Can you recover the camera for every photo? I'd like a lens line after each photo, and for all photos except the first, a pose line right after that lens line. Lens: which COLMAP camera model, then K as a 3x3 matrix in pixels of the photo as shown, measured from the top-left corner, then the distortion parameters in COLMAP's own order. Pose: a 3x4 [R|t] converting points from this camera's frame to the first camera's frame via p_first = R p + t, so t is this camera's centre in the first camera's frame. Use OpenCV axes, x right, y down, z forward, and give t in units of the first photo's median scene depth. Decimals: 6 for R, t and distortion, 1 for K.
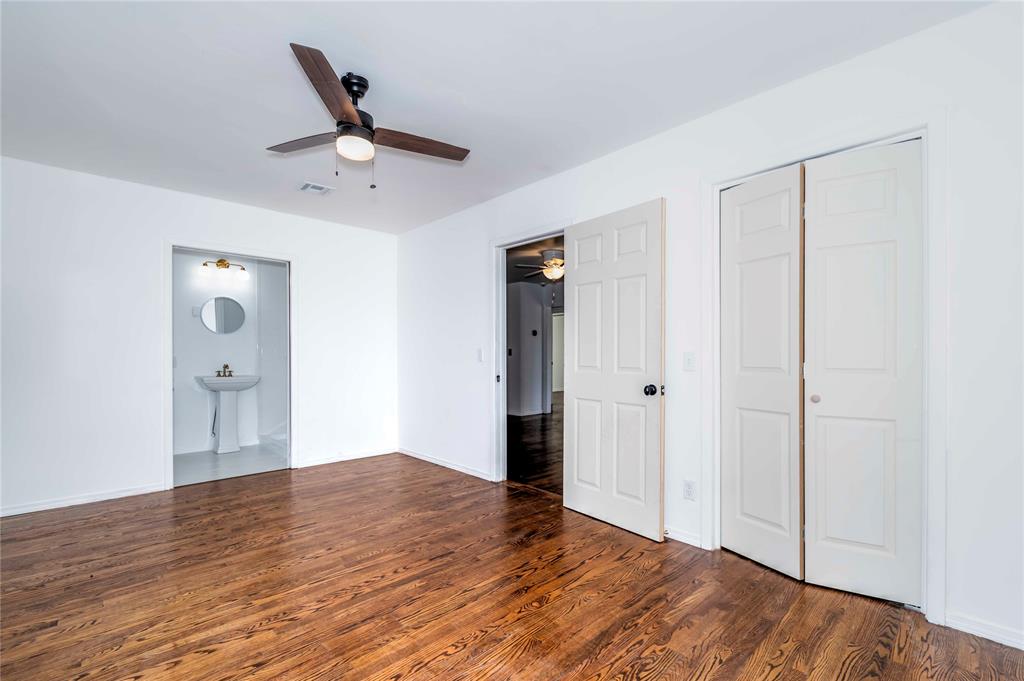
lens RADIAL K [[456.0, 0, 515.7], [0, 456.0, 356.1], [0, 0, 1]] dist [0.002889, 0.000073]
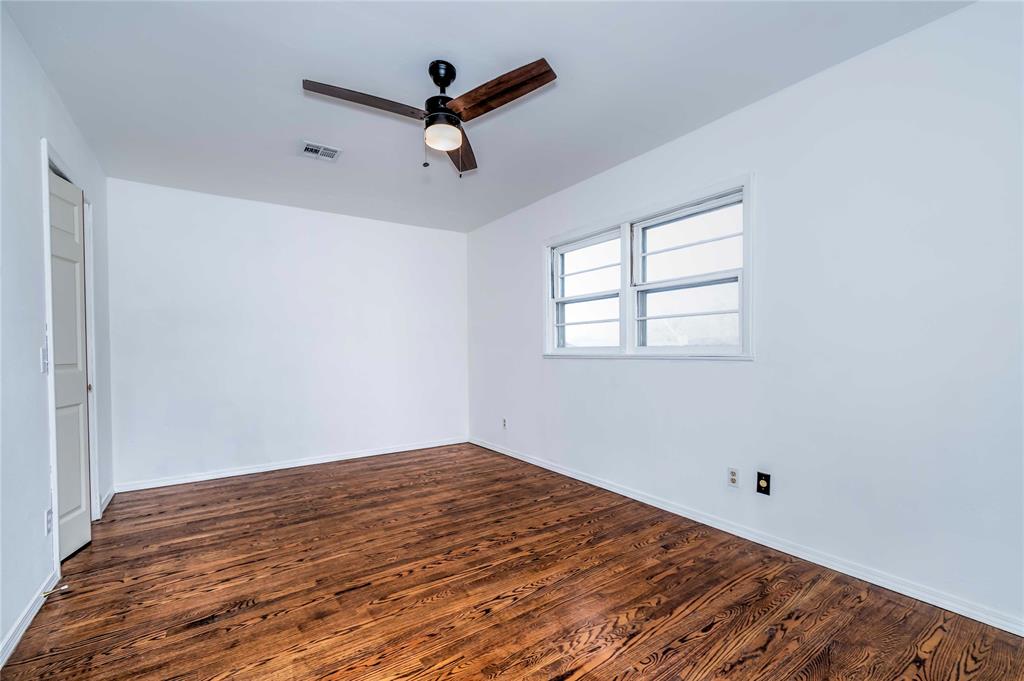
lens RADIAL K [[456.0, 0, 515.7], [0, 456.0, 356.1], [0, 0, 1]] dist [0.002889, 0.000073]
pose [[-0.987790, 0.005097, 0.155707, -0.673862], [0.008167, 0.999785, 0.019083, -0.004212], [-0.155576, 0.020121, -0.987619, 2.024840]]
